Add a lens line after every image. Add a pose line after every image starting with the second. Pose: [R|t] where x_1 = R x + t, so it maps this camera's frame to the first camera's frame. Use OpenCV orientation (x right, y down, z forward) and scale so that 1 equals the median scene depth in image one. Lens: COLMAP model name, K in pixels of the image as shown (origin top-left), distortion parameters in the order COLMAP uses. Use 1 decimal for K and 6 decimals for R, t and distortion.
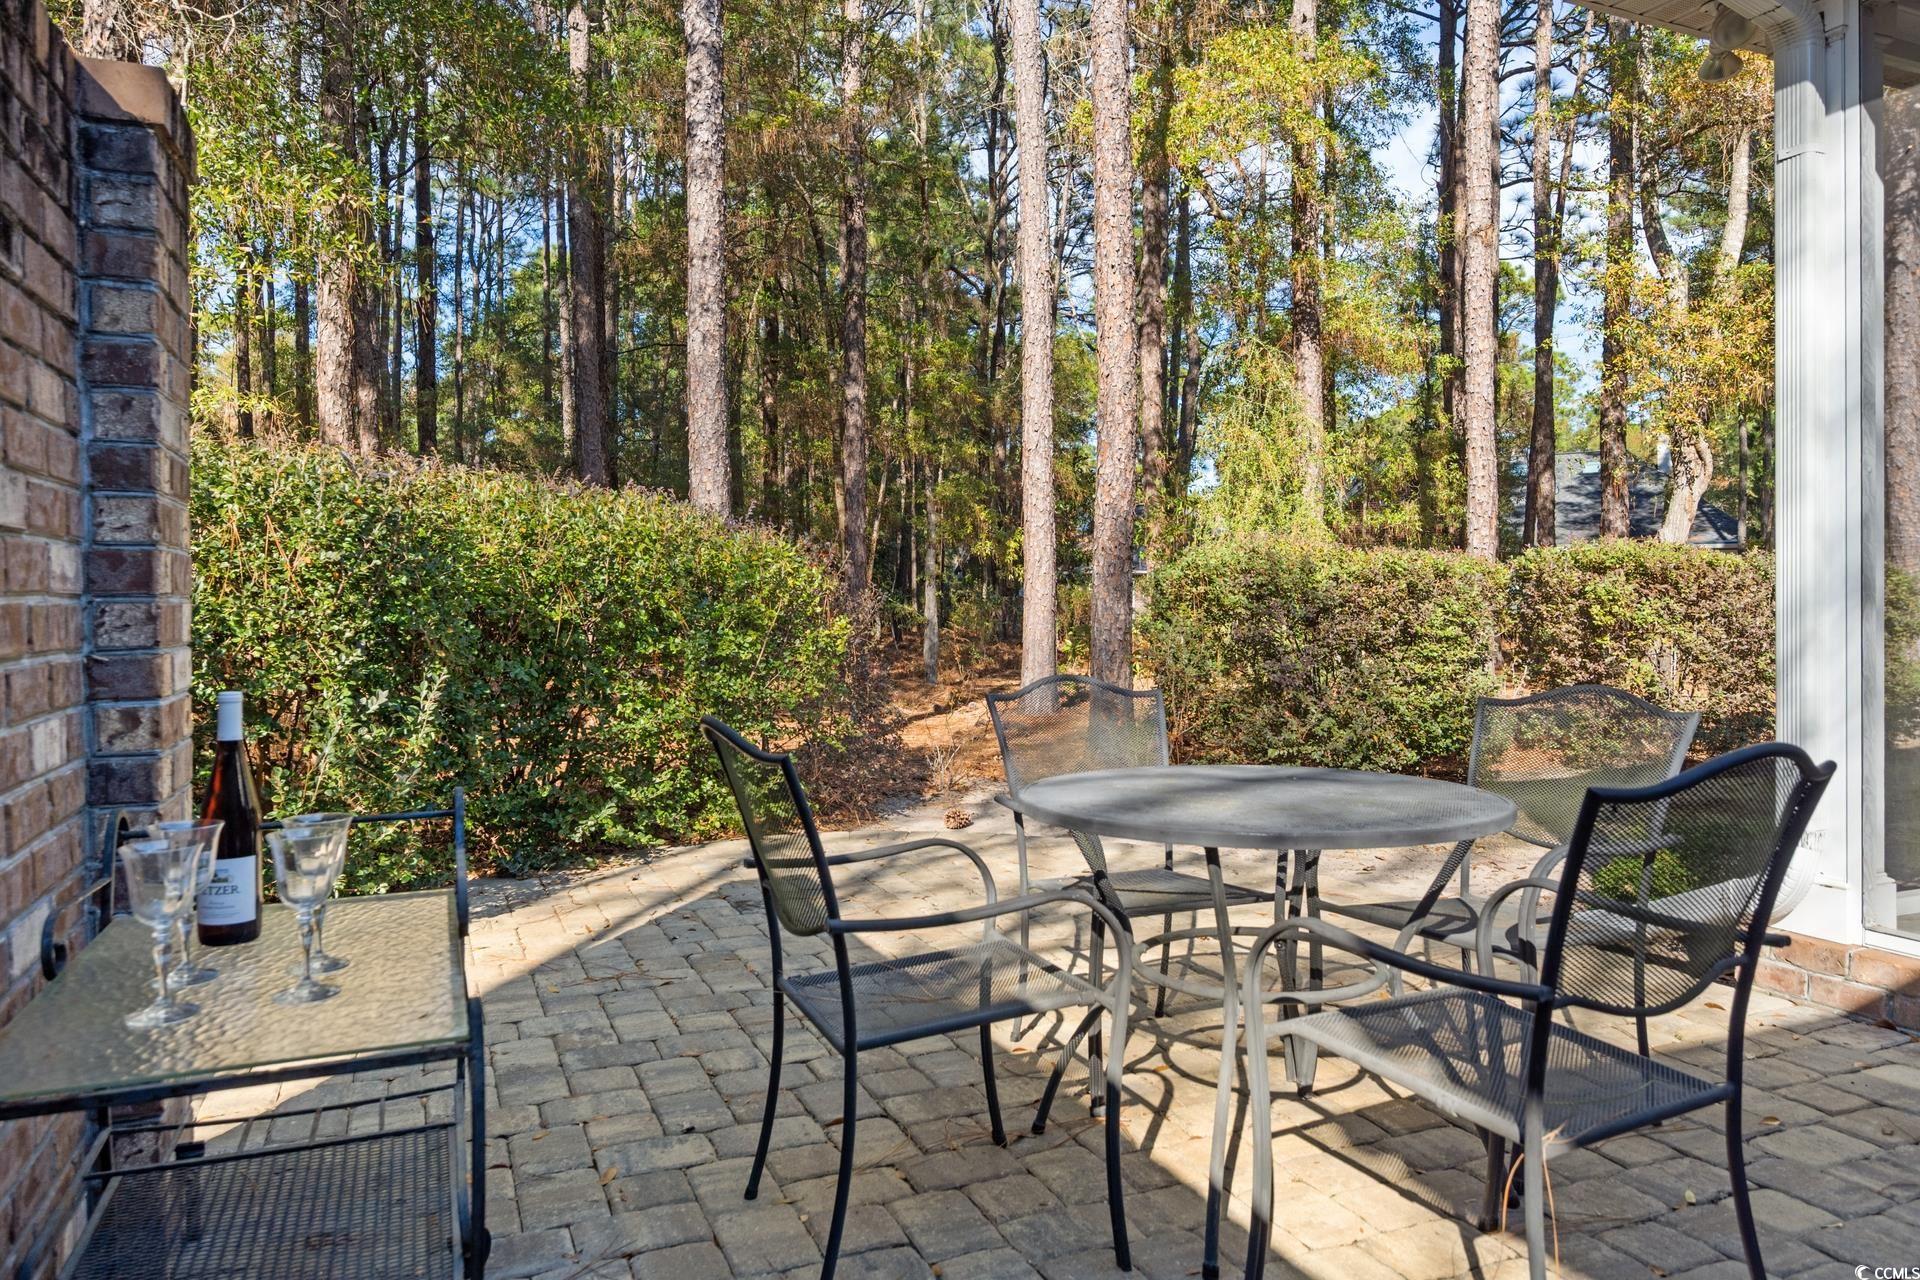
lens RADIAL K [[1255.5, 0, 952.8], [0, 1255.5, 600.5], [0, 0, 1]] dist [-0.000179, -0.001731]
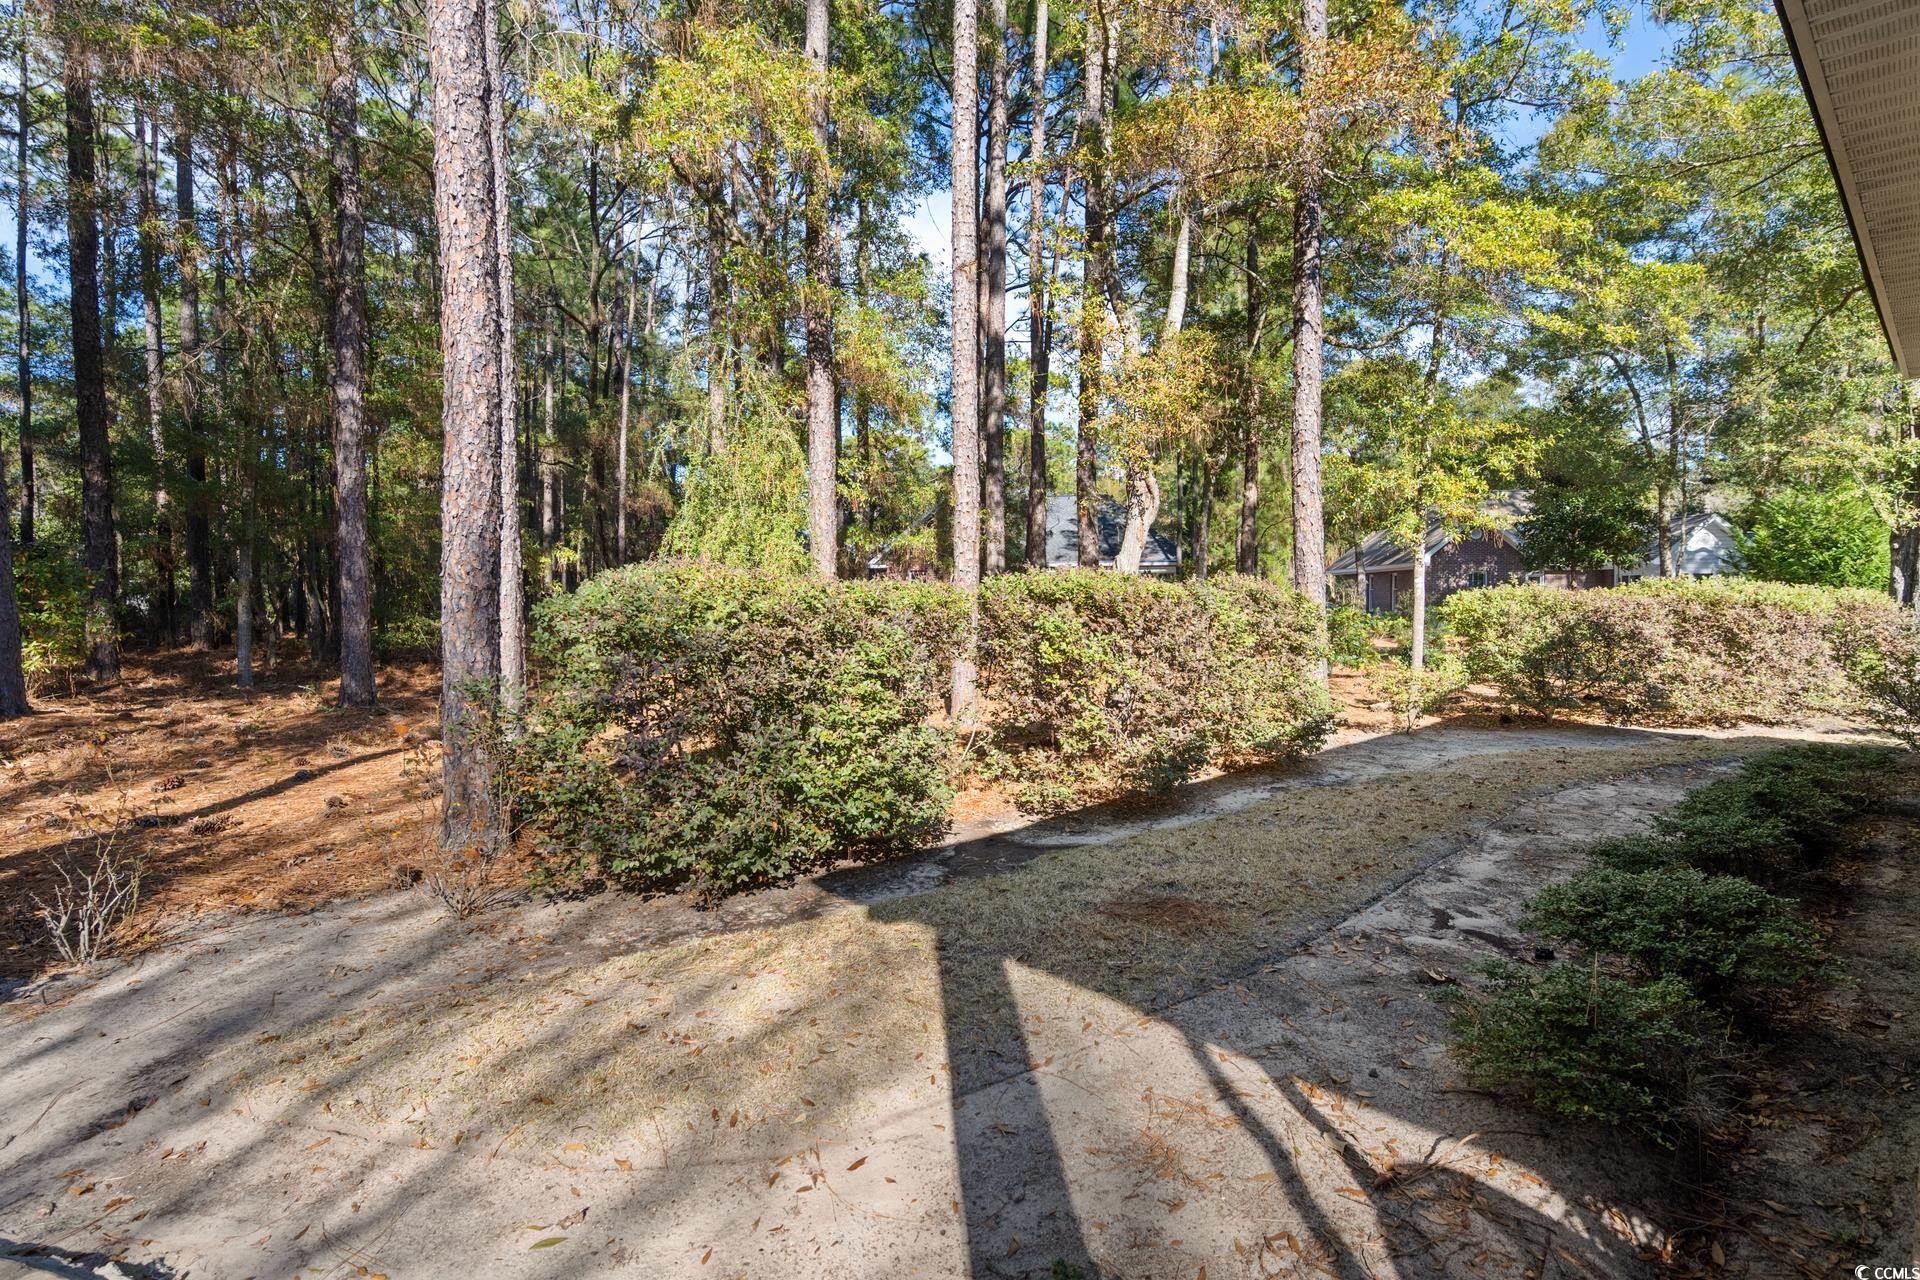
lens RADIAL K [[926.1, 0, 961.5], [0, 926.1, 621.5], [0, 0, 1]] dist [0.002055, 0.000490]
pose [[0.945510, -0.009816, 0.325445, 0.223653], [0.001251, 0.999648, 0.026518, -0.027393], [-0.325591, -0.024666, 0.945189, 0.363751]]
